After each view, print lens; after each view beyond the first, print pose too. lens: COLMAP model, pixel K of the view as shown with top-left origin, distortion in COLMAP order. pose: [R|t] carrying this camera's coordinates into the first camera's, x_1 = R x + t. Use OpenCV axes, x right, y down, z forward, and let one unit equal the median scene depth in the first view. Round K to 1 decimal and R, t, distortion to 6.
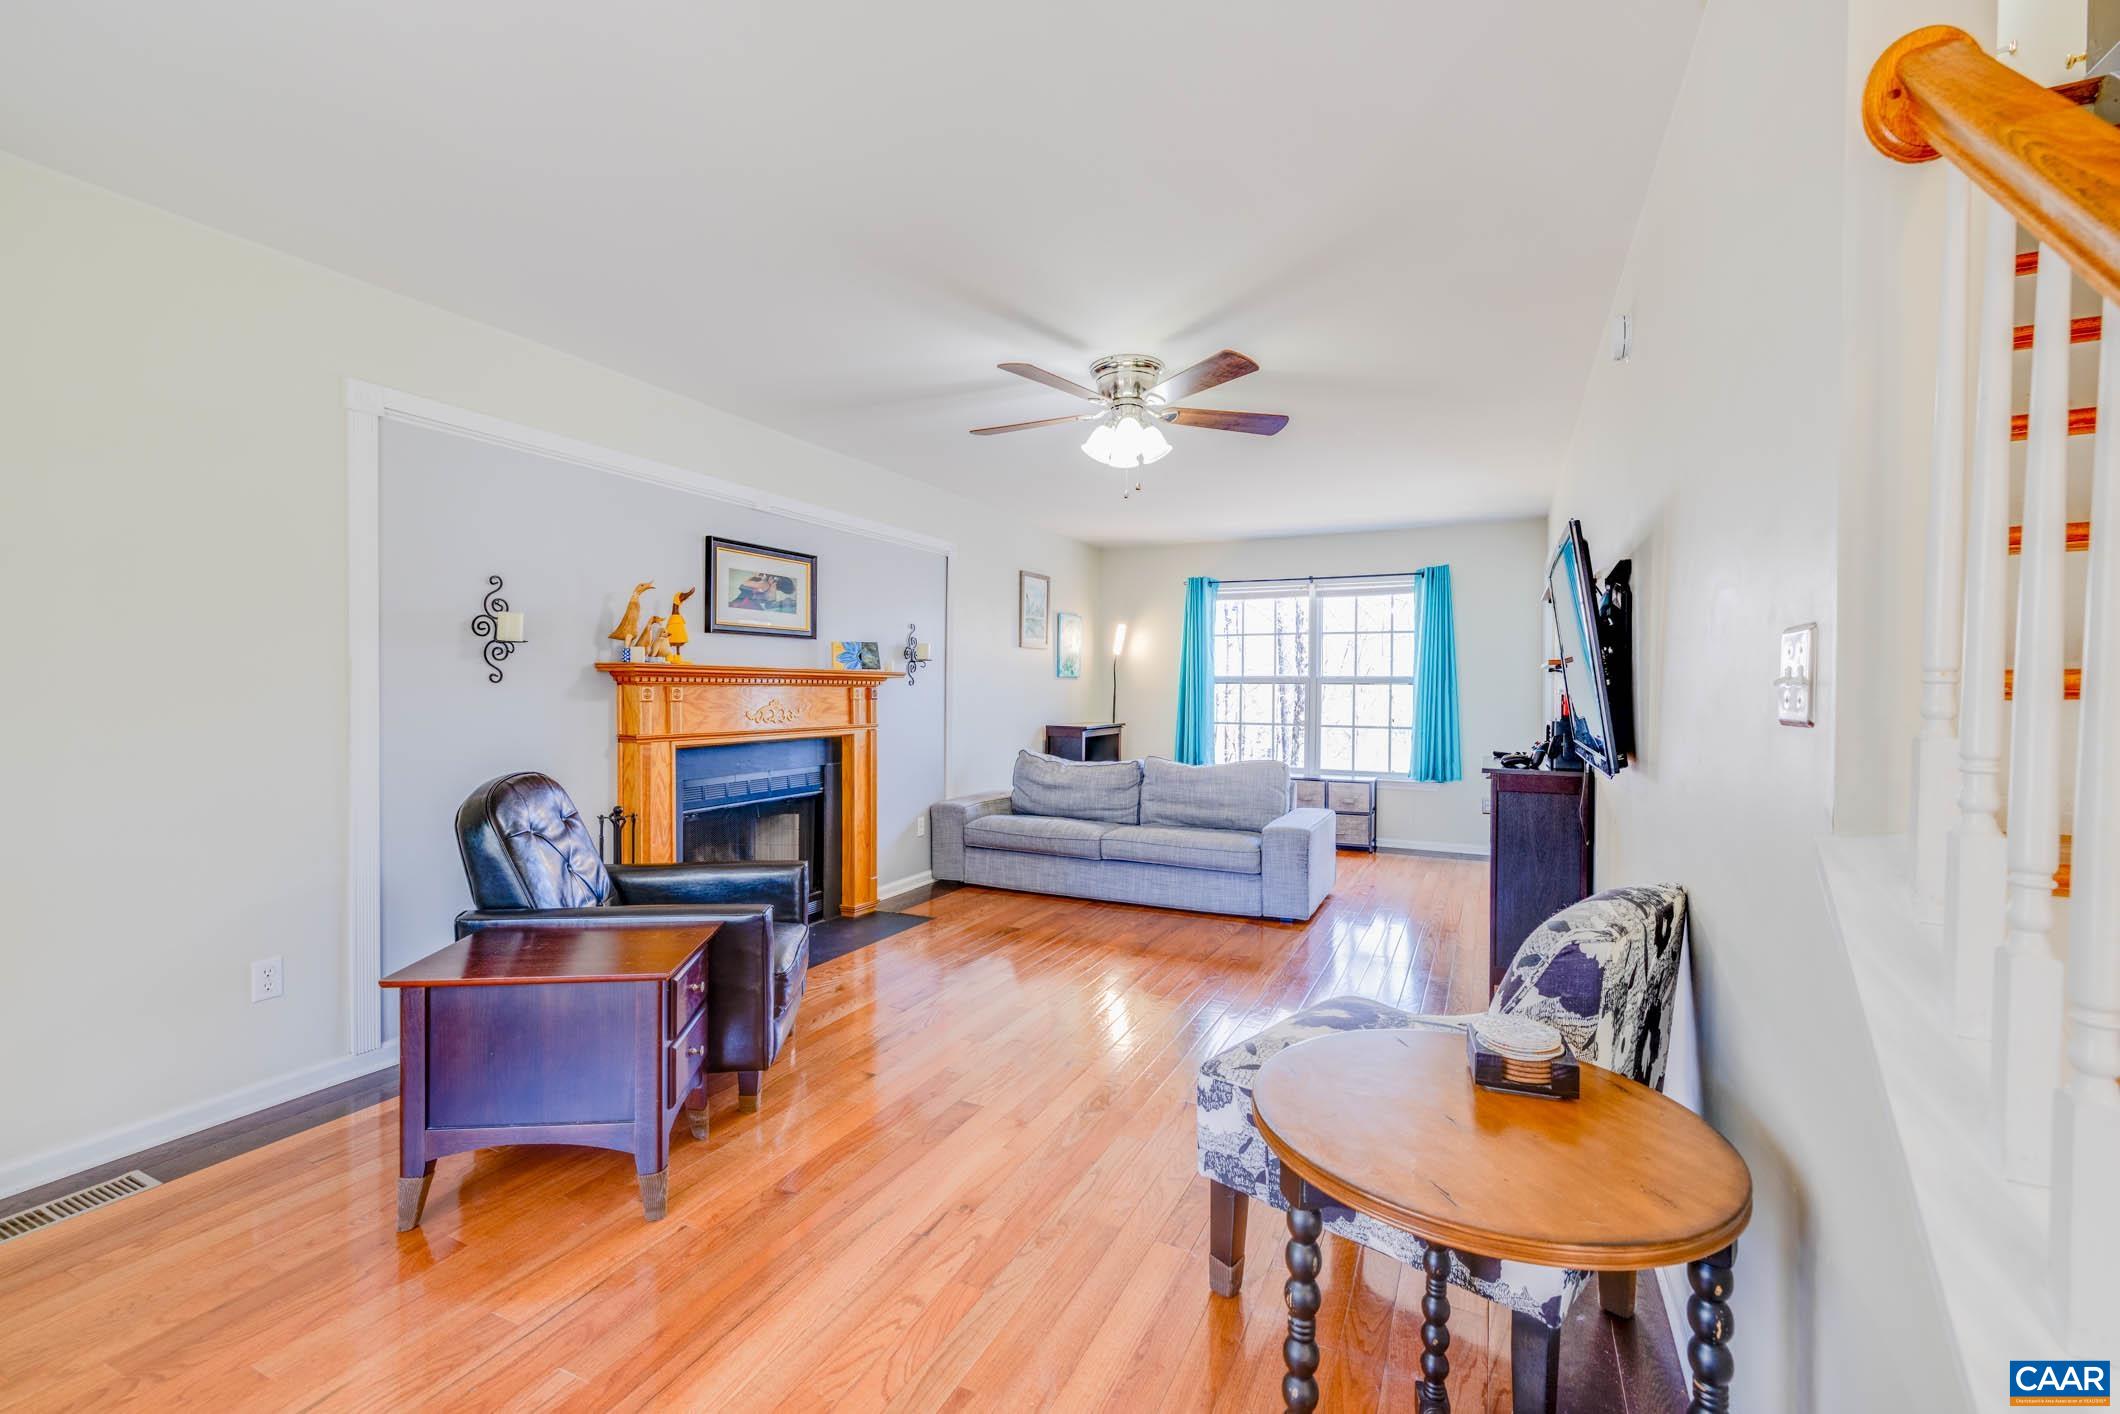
lens RADIAL K [[887.1, 0, 1053.0], [0, 887.1, 698.3], [0, 0, 1]] dist [-0.000320, 0.000019]
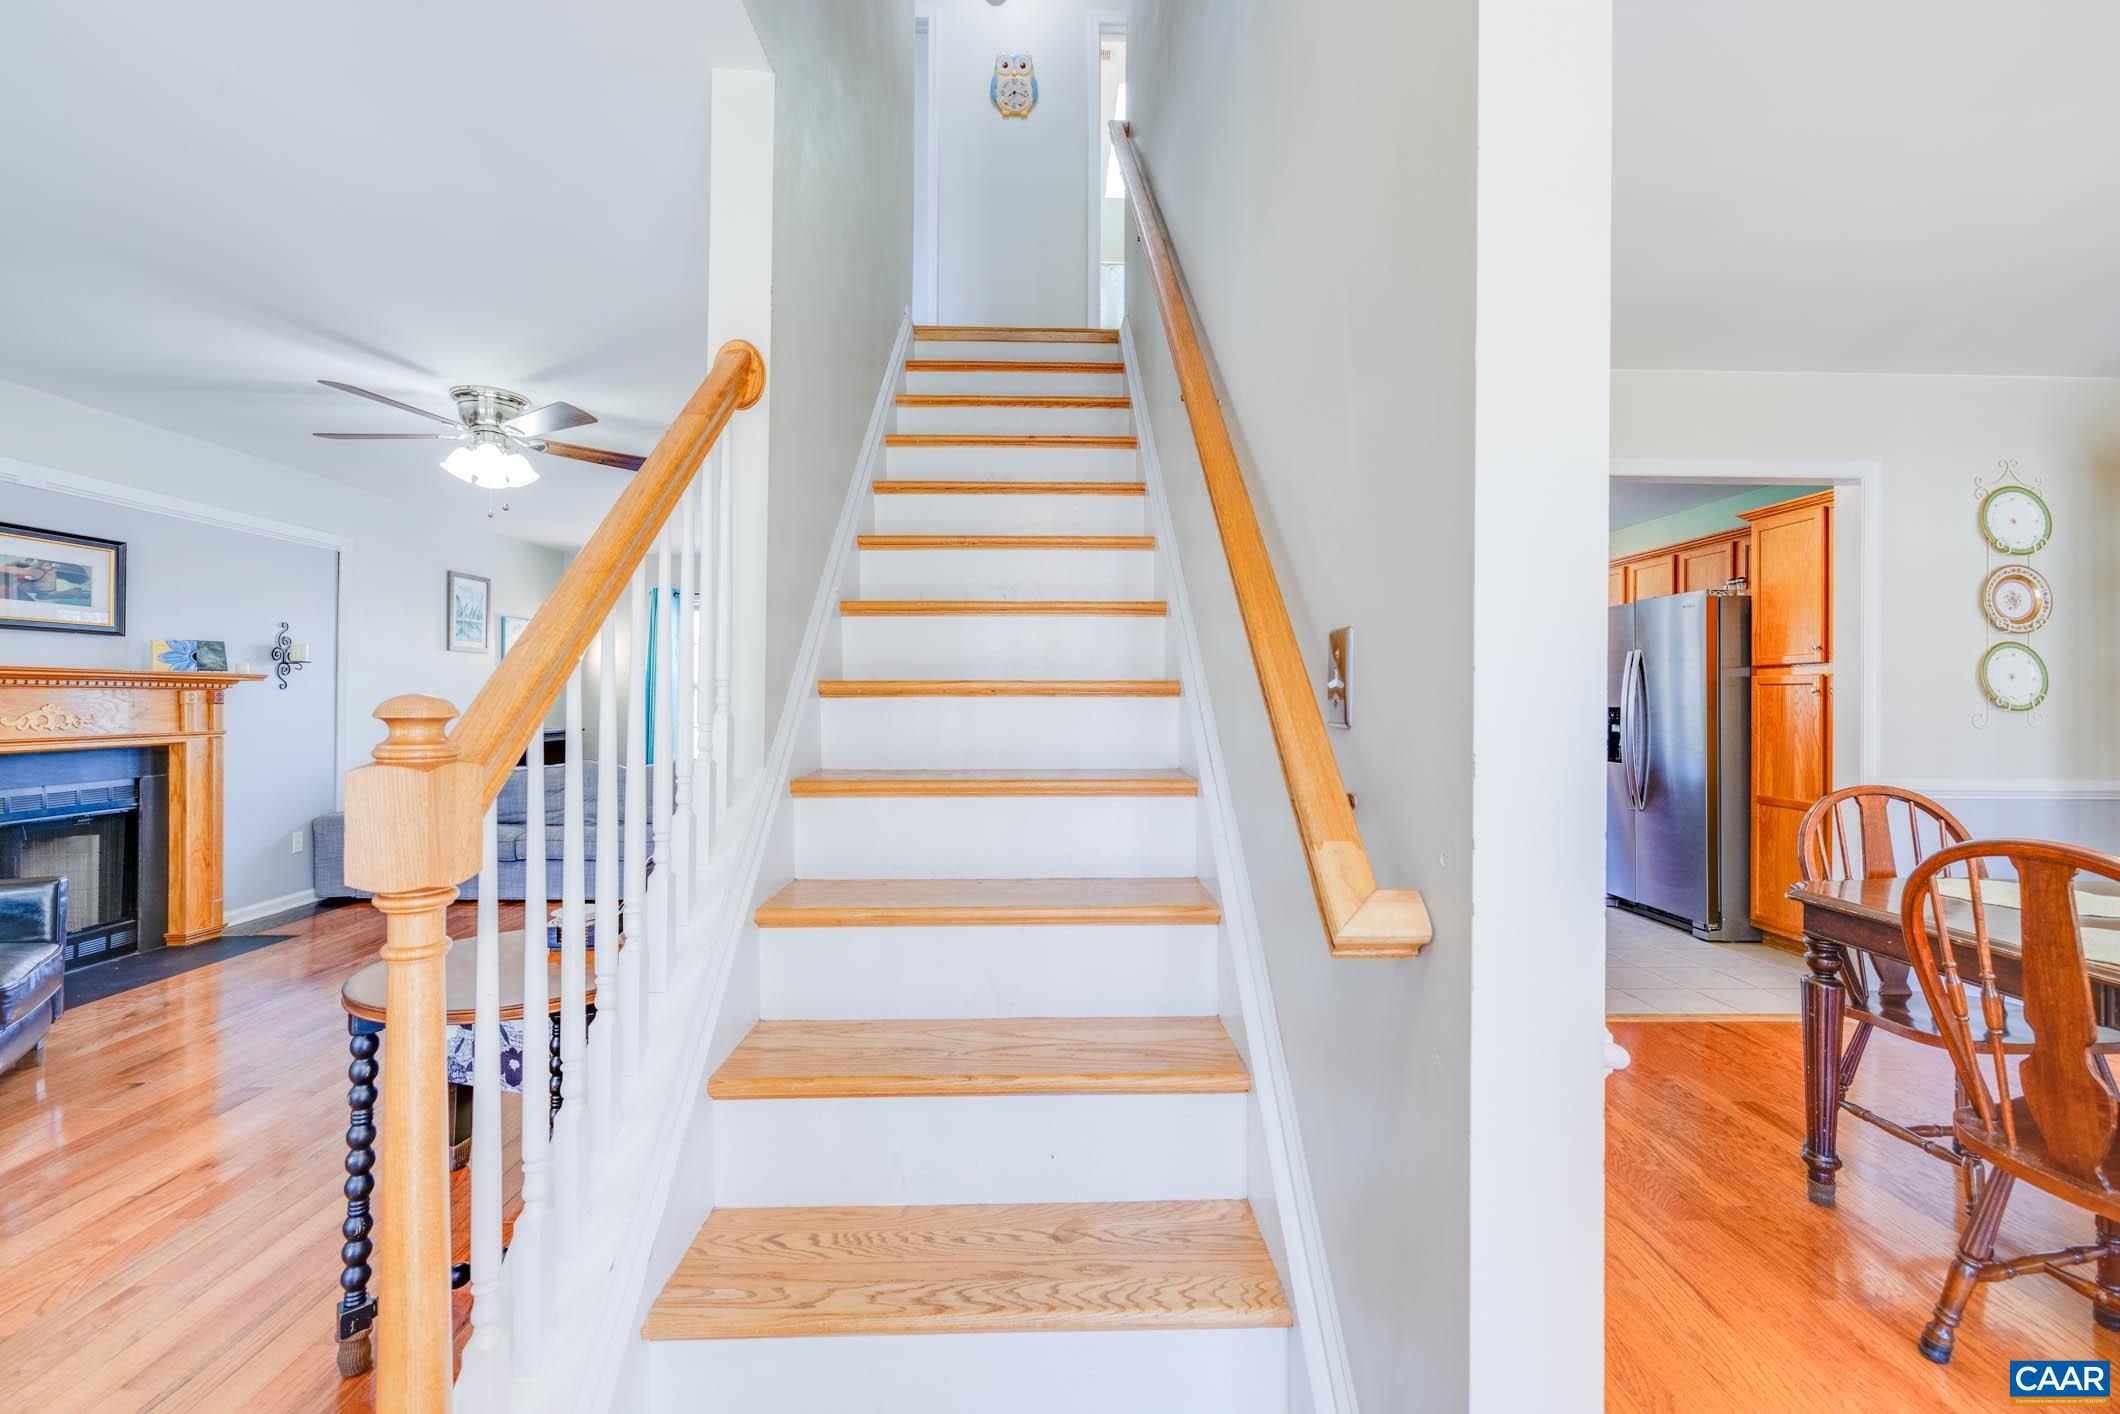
lens RADIAL K [[889.3, 0, 1068.2], [0, 889.3, 700.6], [0, 0, 1]] dist [0.001822, 0.000523]
pose [[0.890454, 0.000602, 0.455074, 0.165919], [0.001966, 0.999985, -0.005170, 0.004394], [-0.455070, 0.005498, 0.890439, -0.222532]]
